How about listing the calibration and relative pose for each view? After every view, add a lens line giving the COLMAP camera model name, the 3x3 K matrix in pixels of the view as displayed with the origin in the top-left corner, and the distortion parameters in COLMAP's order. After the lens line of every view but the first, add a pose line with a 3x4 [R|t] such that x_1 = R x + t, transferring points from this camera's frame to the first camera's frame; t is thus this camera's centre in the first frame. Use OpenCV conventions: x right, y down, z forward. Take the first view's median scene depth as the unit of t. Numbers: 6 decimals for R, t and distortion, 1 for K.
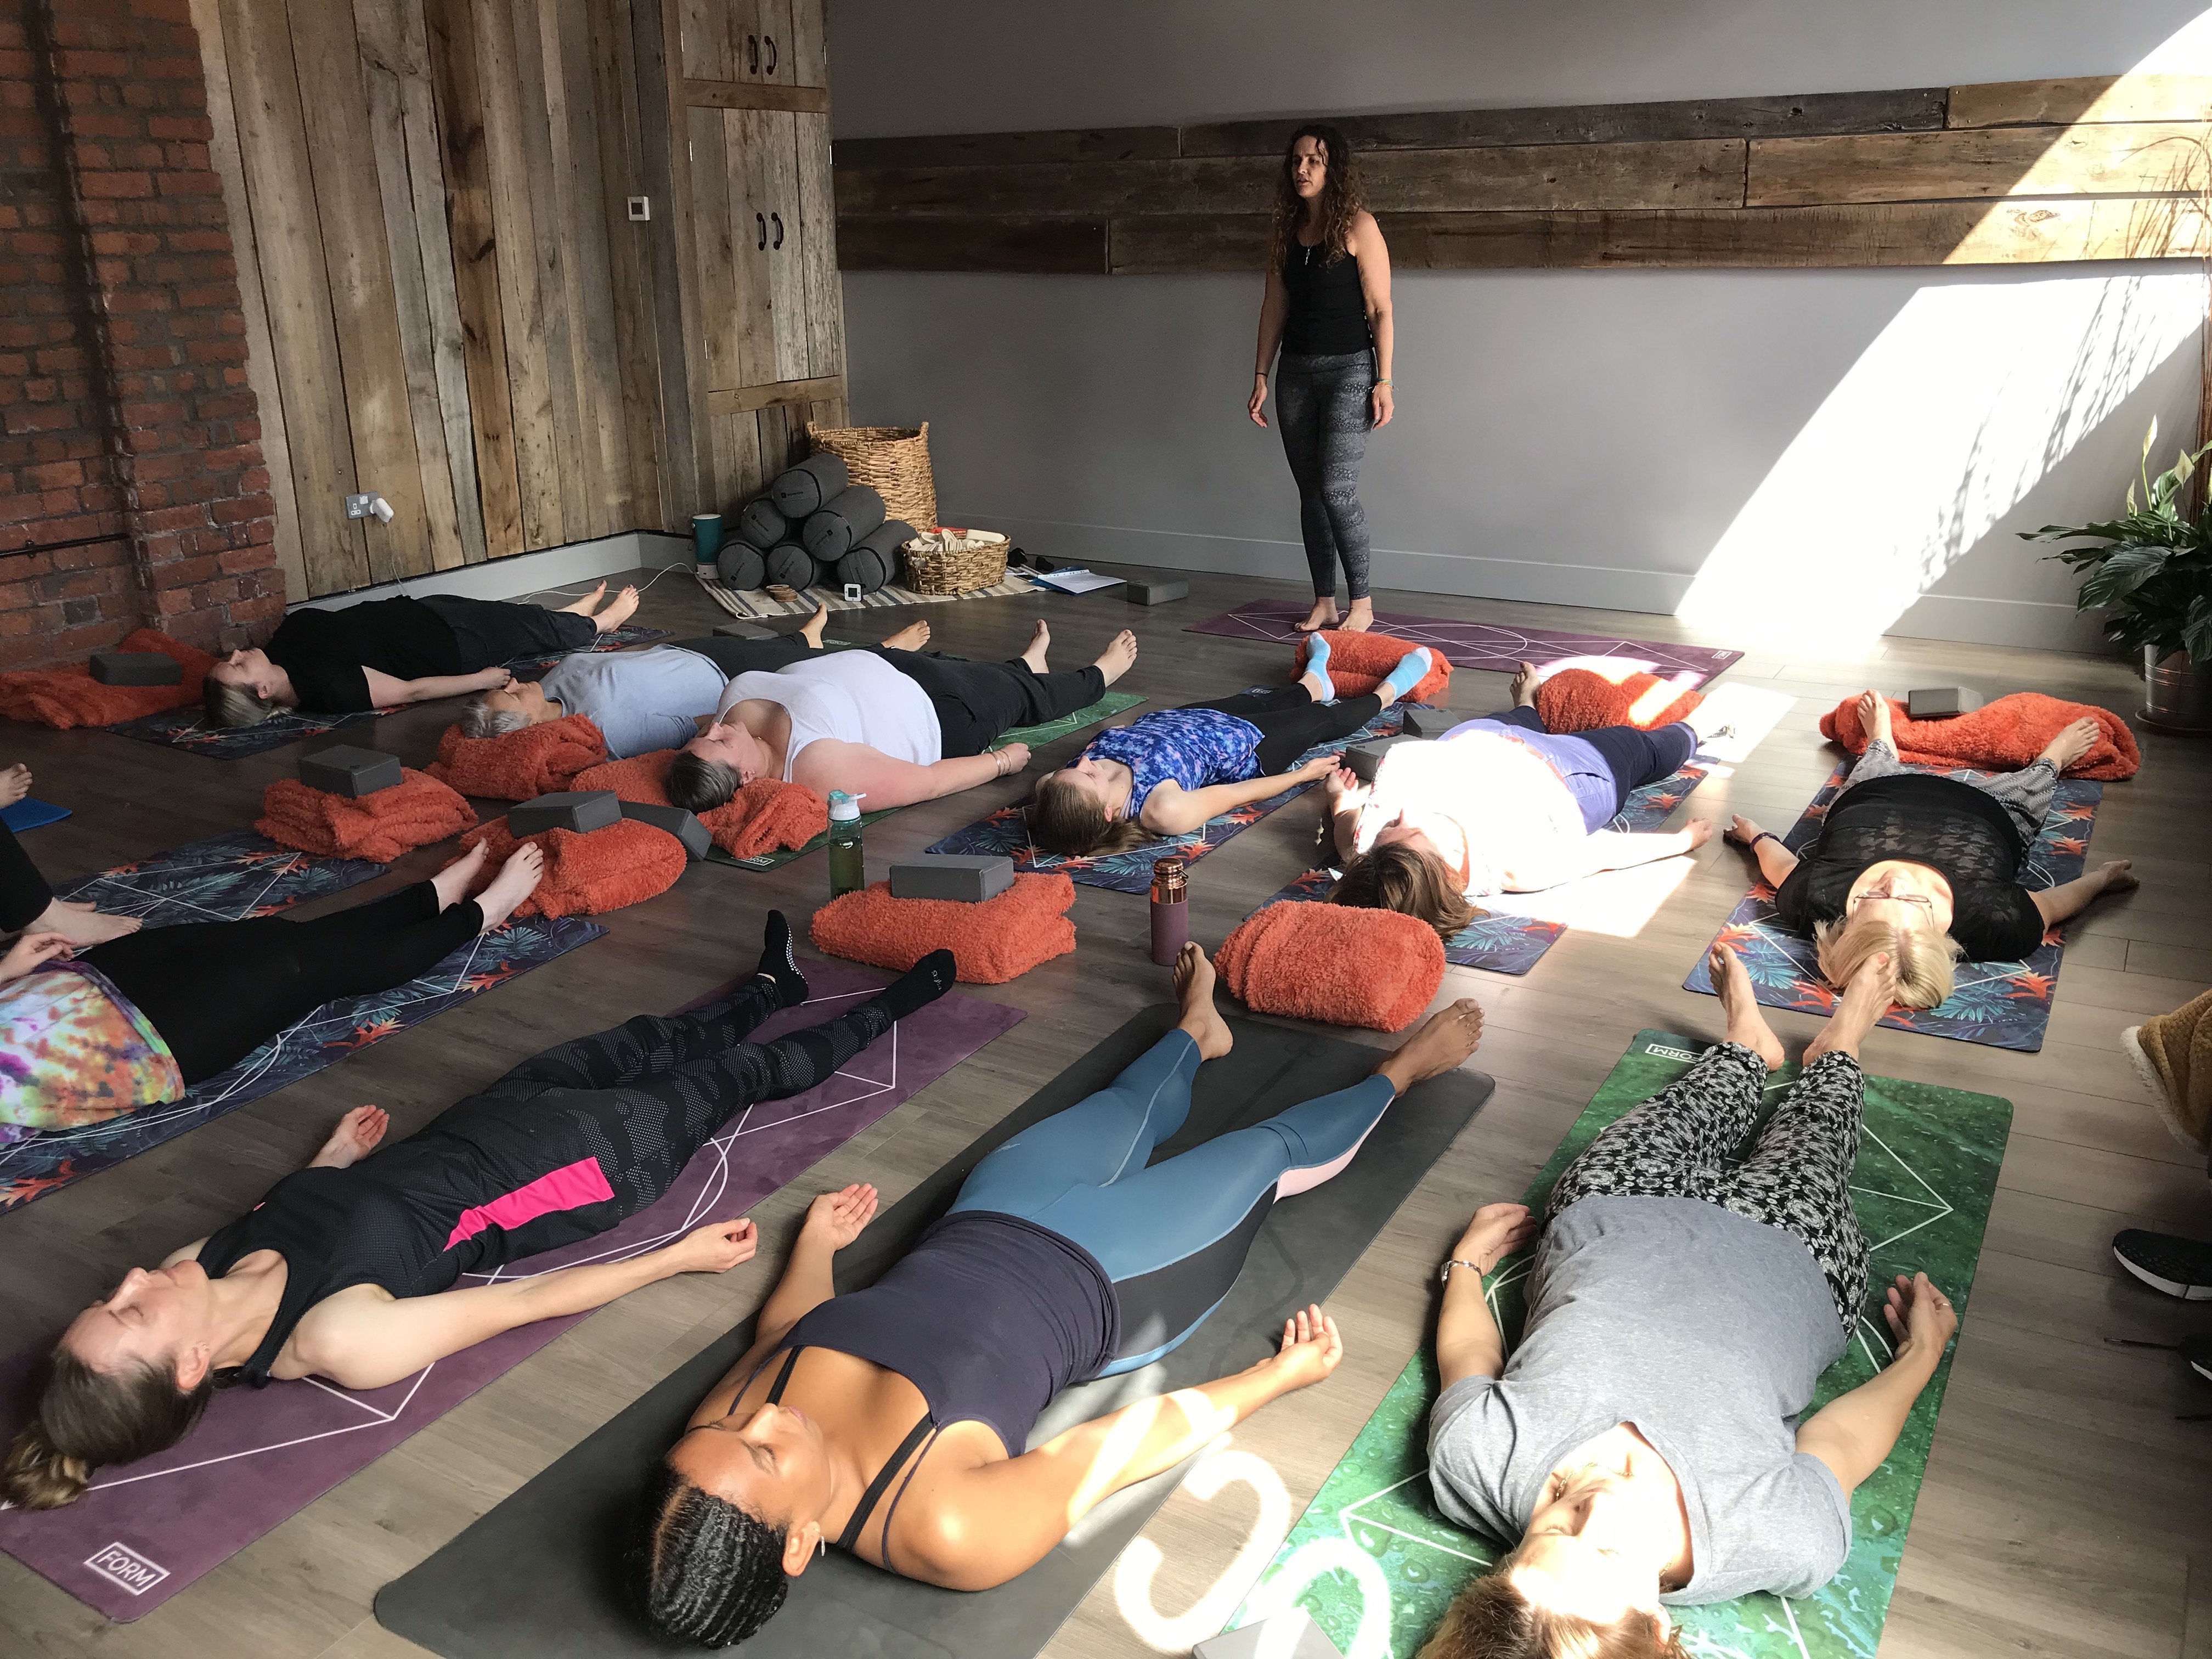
lens RADIAL K [[1831.0, 0, 1057.4], [0, 1831.0, 764.6], [0, 0, 1]] dist [0.023898, -0.038687]
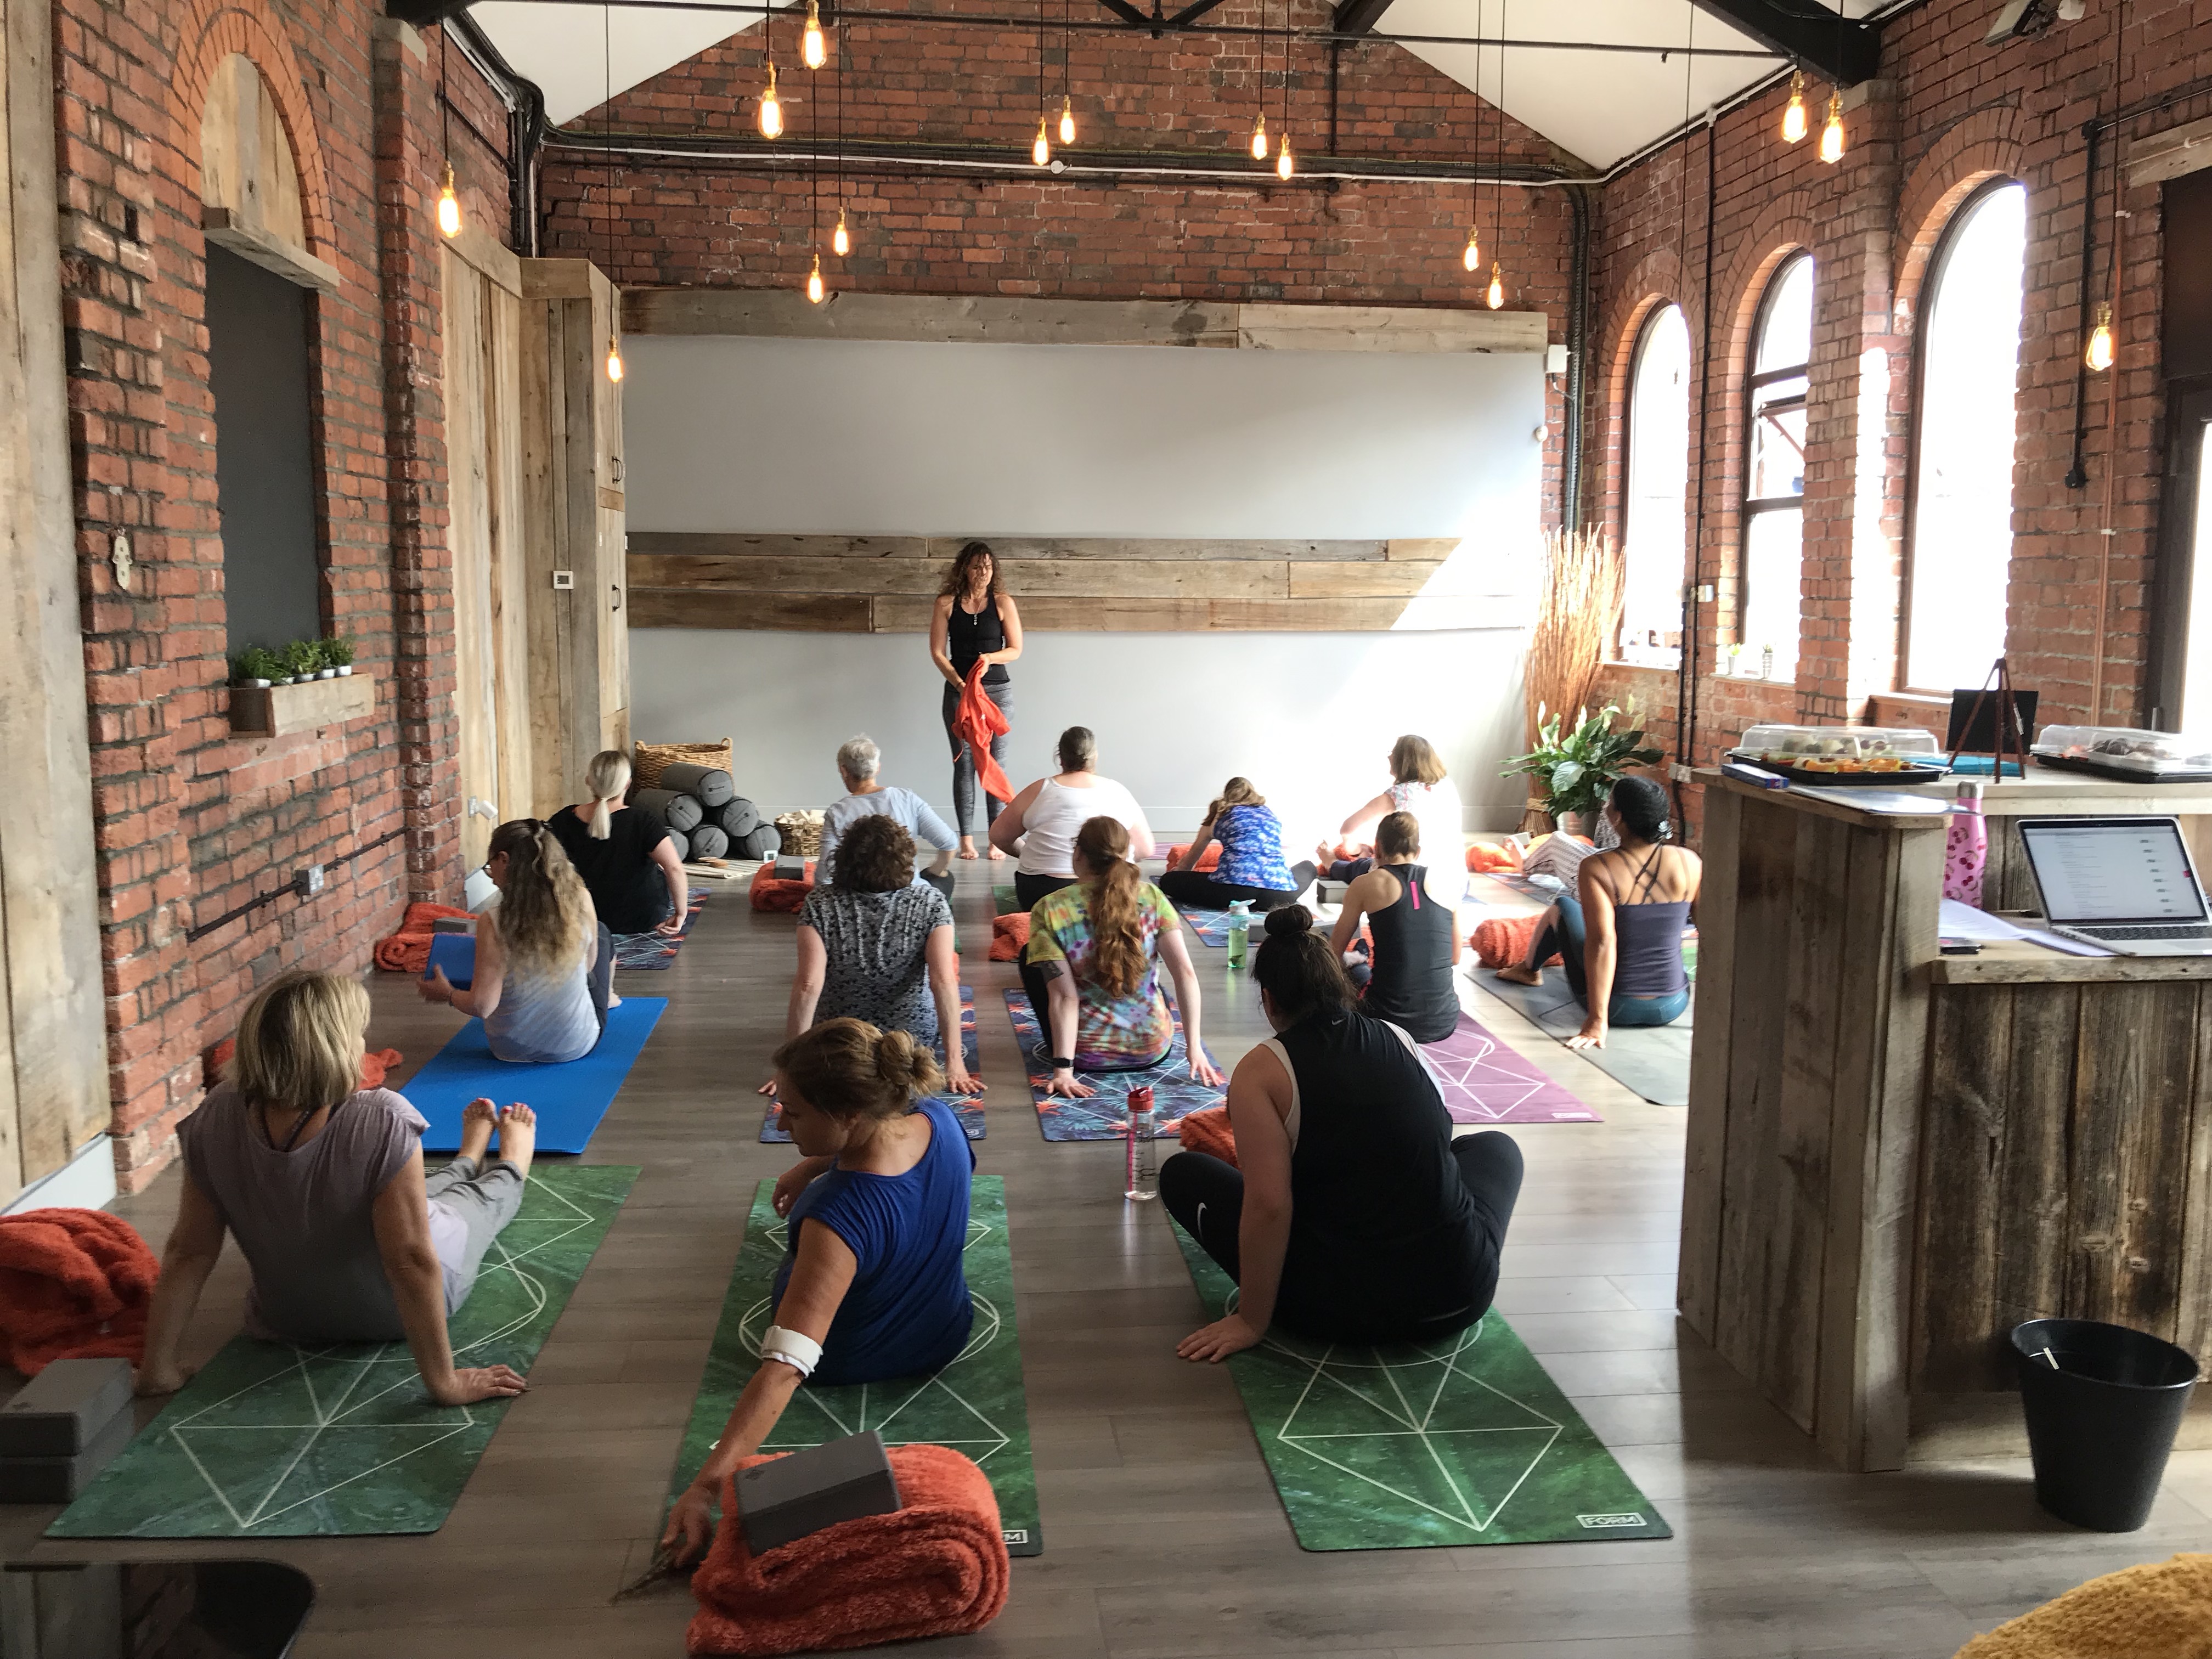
lens RADIAL K [[1831.0, 0, 1087.6], [0, 1831.0, 831.7], [0, 0, 1]] dist [0.023898, -0.038687]
pose [[0.792195, -0.058526, 0.607455, -0.734409], [0.152735, 0.982726, -0.104503, 0.064436], [-0.590846, 0.175567, 0.787450, -0.210499]]
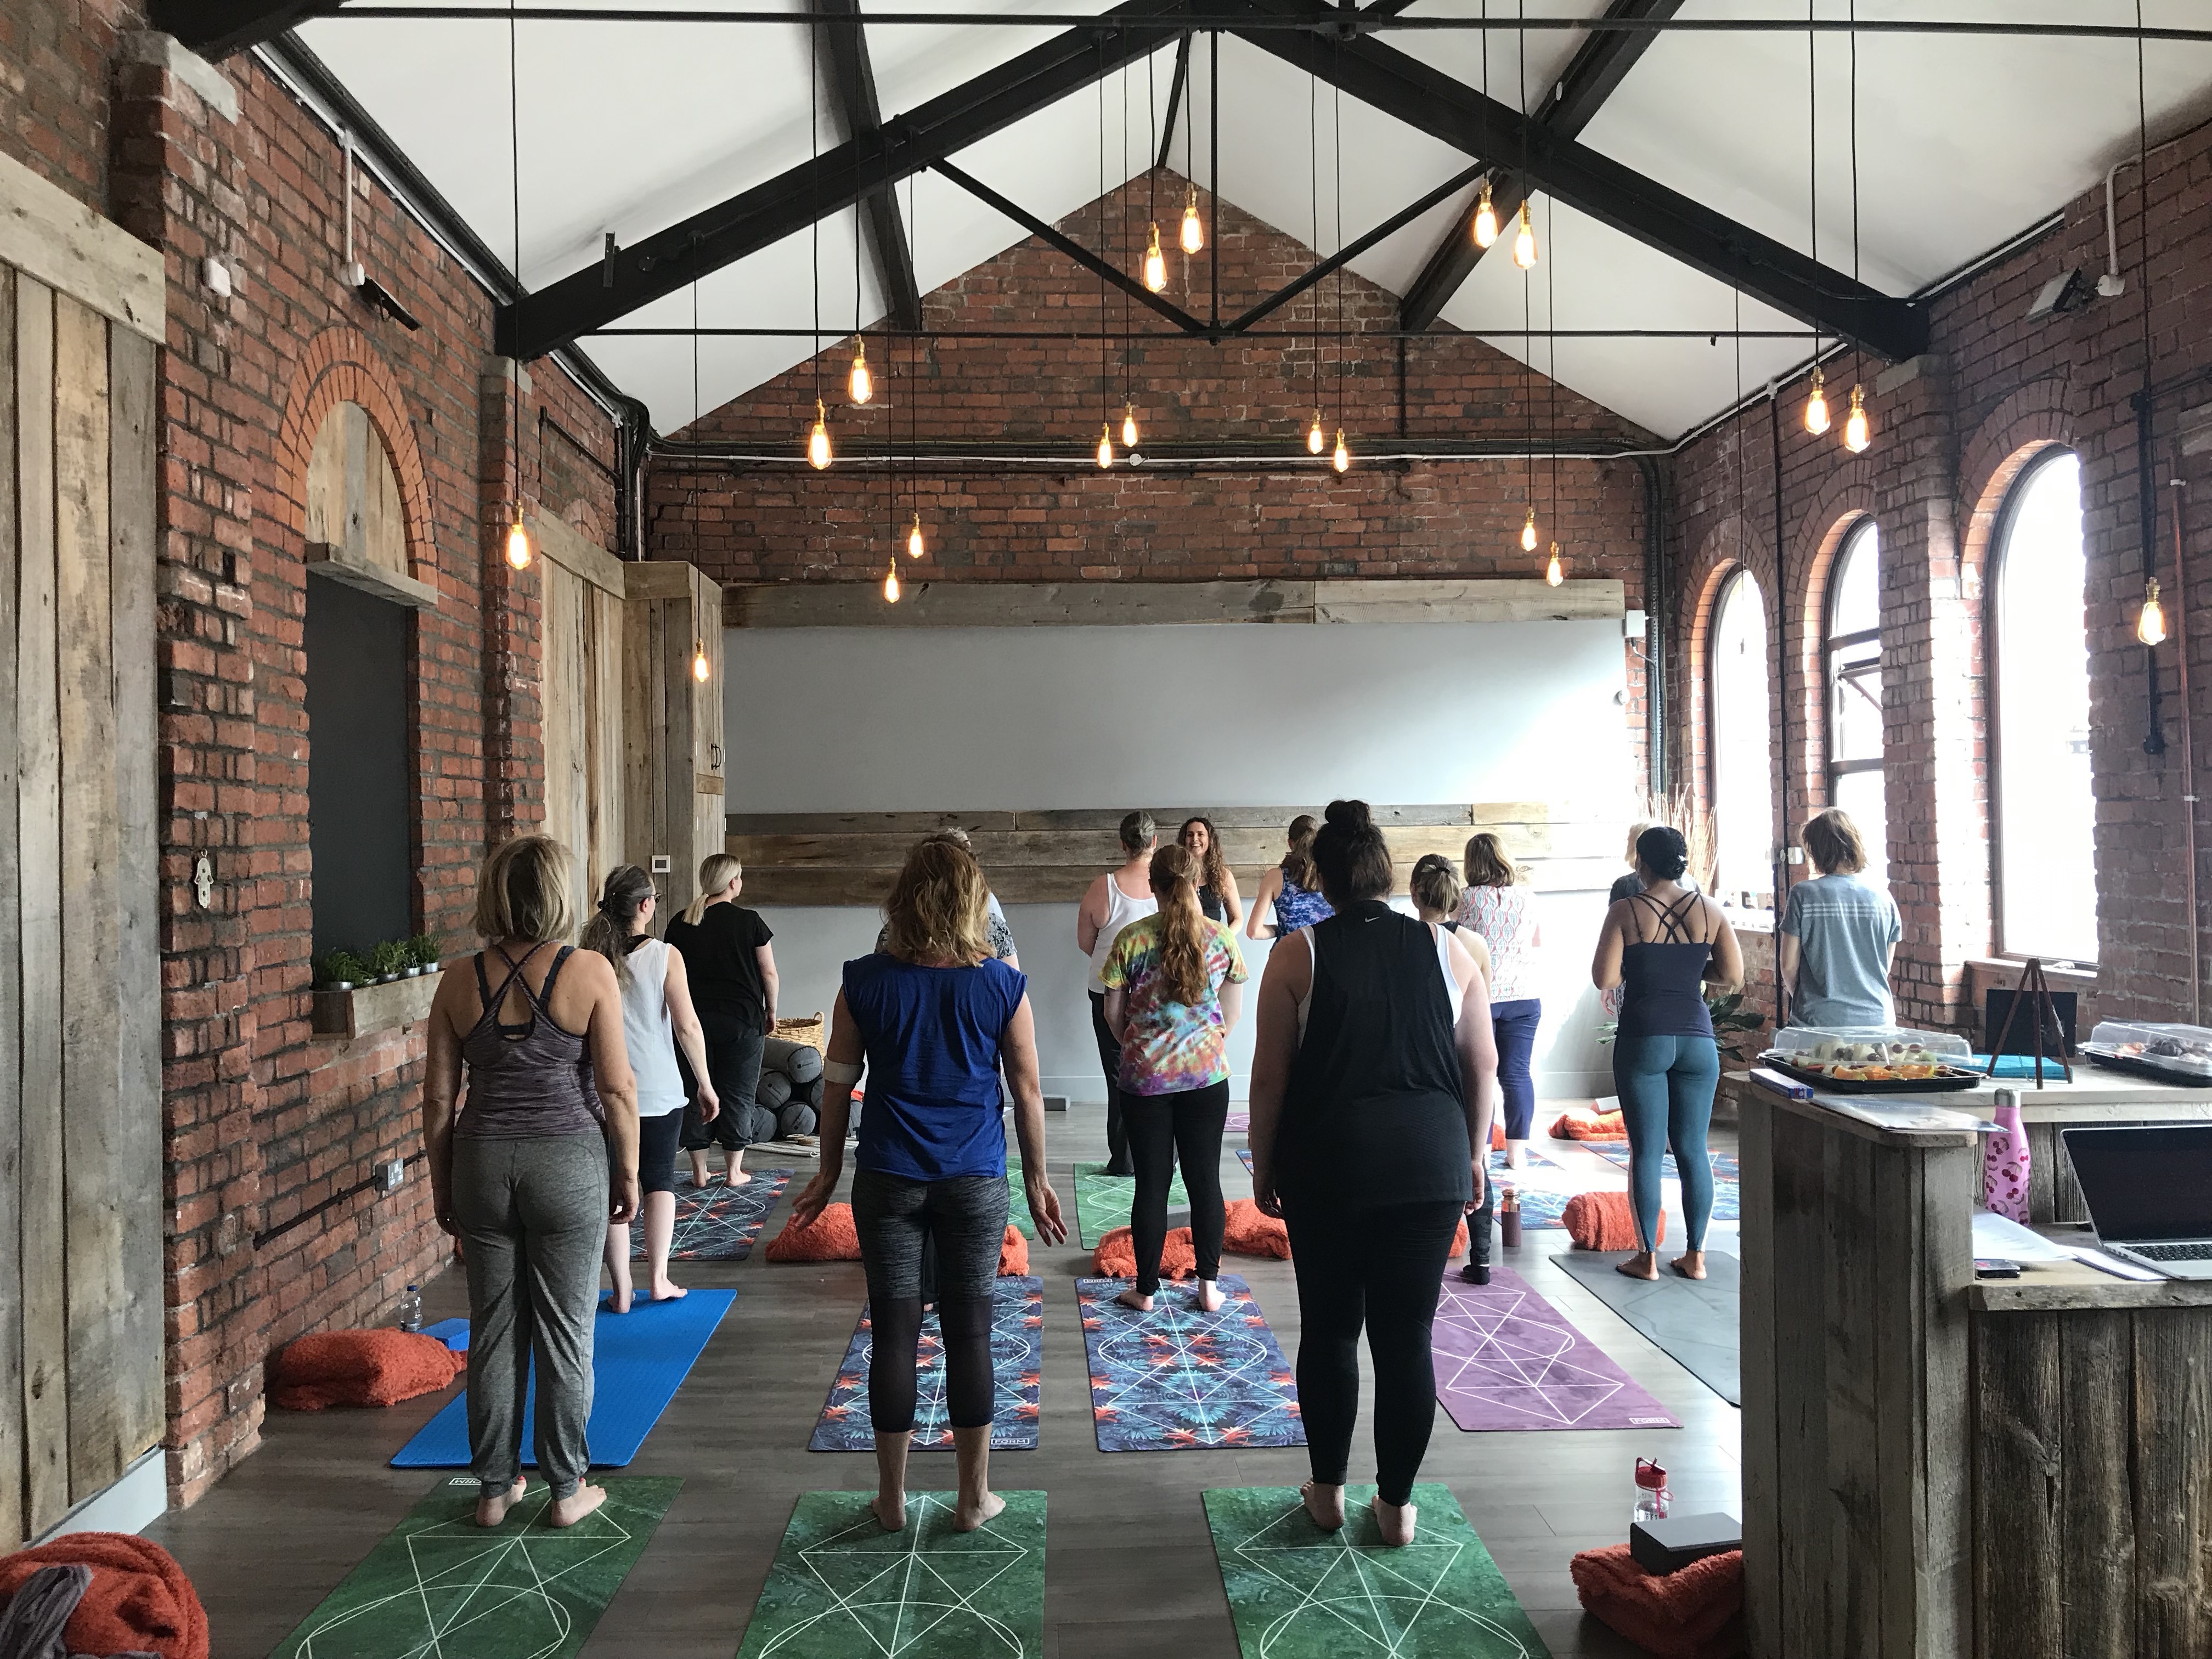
lens RADIAL K [[1831.0, 0, 1083.1], [0, 1831.0, 850.4], [0, 0, 1]] dist [0.023898, -0.038687]
pose [[0.833238, 0.000434, 0.552914, -0.711233], [0.157045, 0.958629, -0.237419, 0.053048], [-0.530142, 0.284659, 0.798698, -0.233290]]
